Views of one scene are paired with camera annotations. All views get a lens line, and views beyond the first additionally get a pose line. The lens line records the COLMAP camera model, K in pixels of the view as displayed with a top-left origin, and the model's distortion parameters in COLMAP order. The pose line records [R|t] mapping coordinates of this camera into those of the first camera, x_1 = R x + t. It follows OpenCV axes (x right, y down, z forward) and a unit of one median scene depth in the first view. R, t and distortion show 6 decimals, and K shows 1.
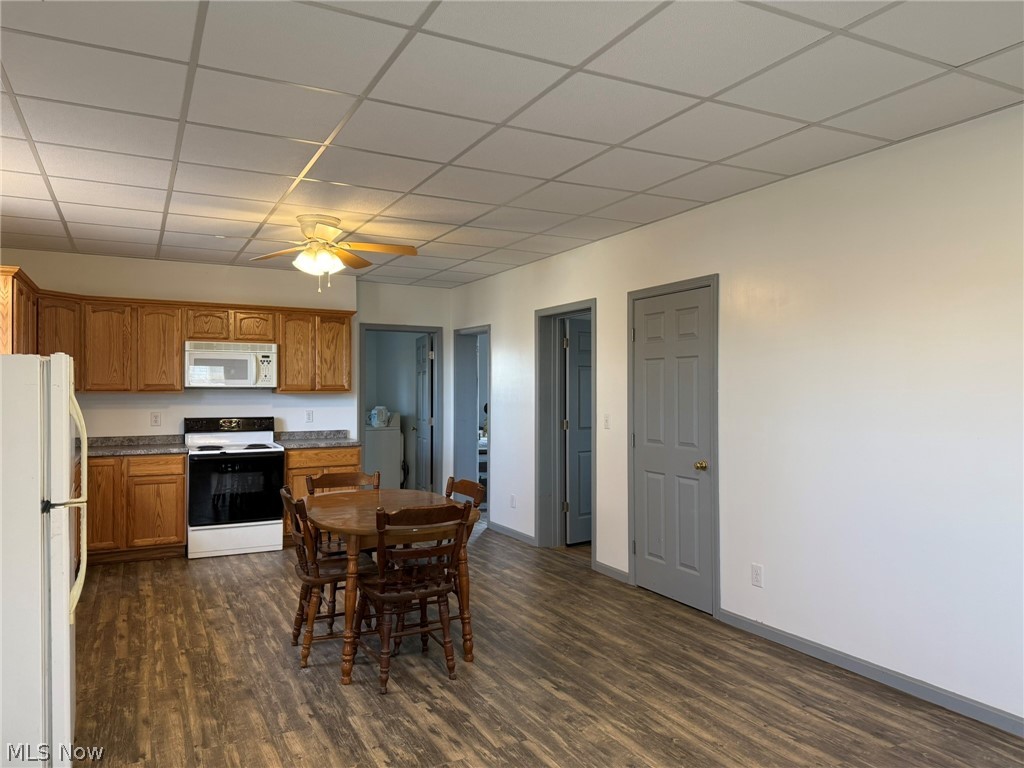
lens RADIAL K [[721.0, 0, 505.3], [0, 721.0, 388.9], [0, 0, 1]] dist [0.075851, -0.081944]
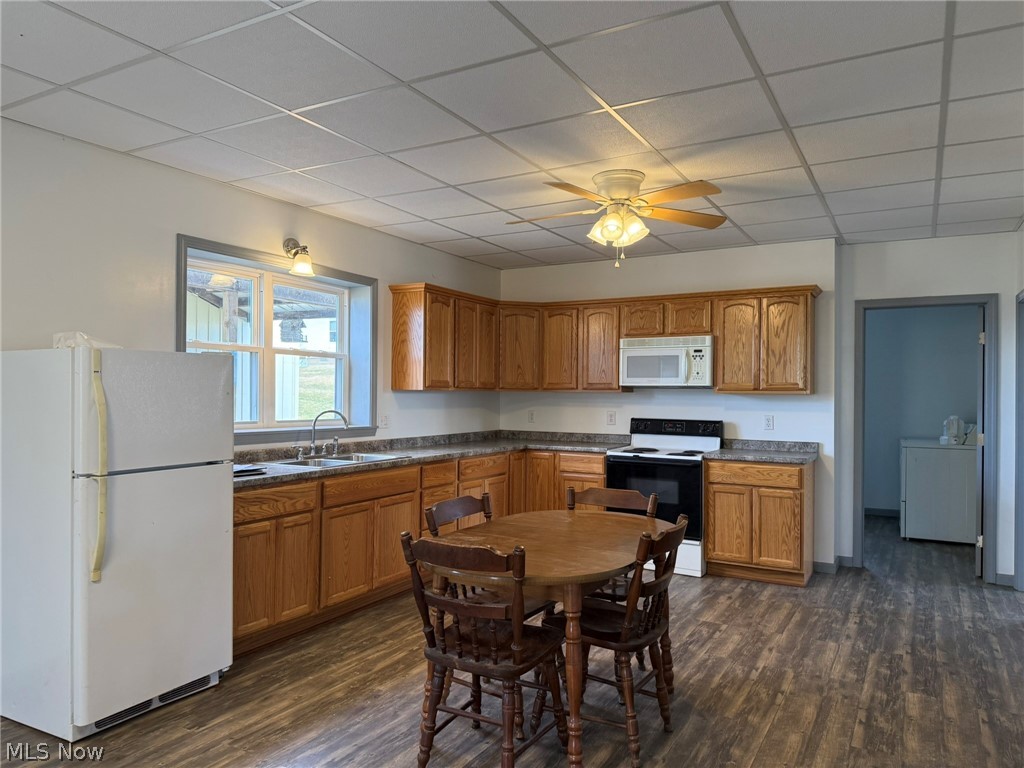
lens RADIAL K [[717.7, 0, 512.0], [0, 717.7, 384.0], [0, 0, 1]] dist [0.178886, -0.267867]
pose [[0.546740, -0.006041, -0.837281, 0.306815], [-0.007265, 0.999902, -0.011958, 0.008081], [0.837271, 0.012621, 0.546642, 0.374090]]
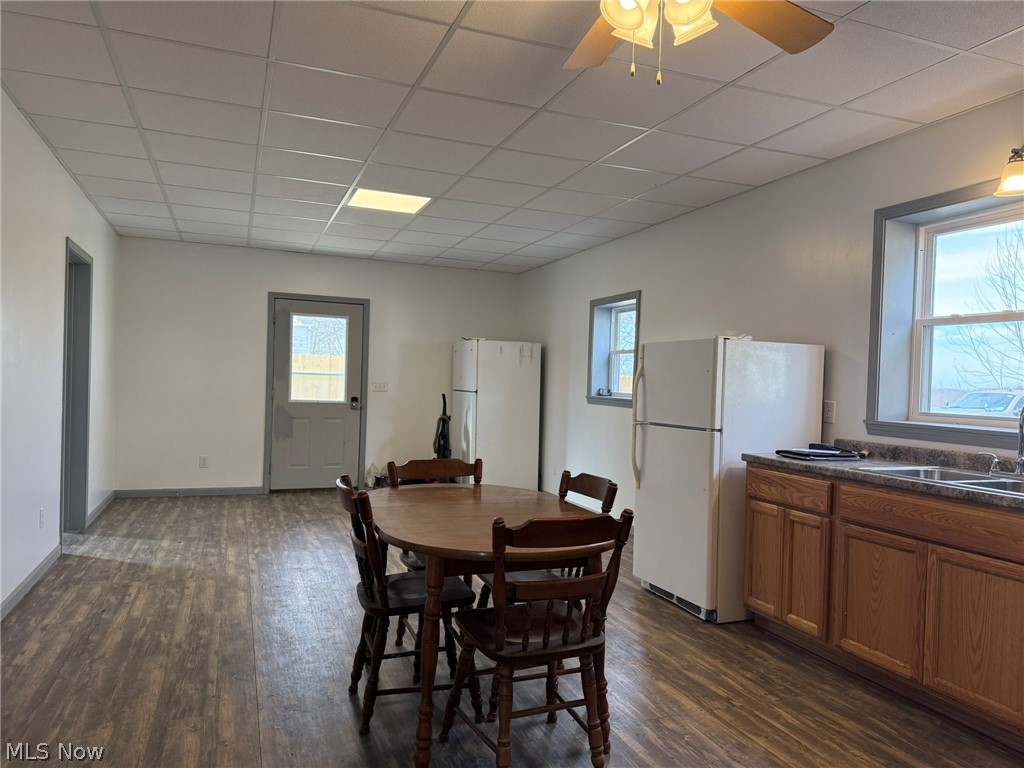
lens RADIAL K [[721.0, 0, 505.3], [0, 721.0, 388.9], [0, 0, 1]] dist [0.075851, -0.081944]
pose [[-0.993388, -0.031364, 0.110434, -0.185832], [-0.030404, 0.999484, 0.010368, 0.025404], [-0.110702, 0.006942, -0.993829, 1.170725]]
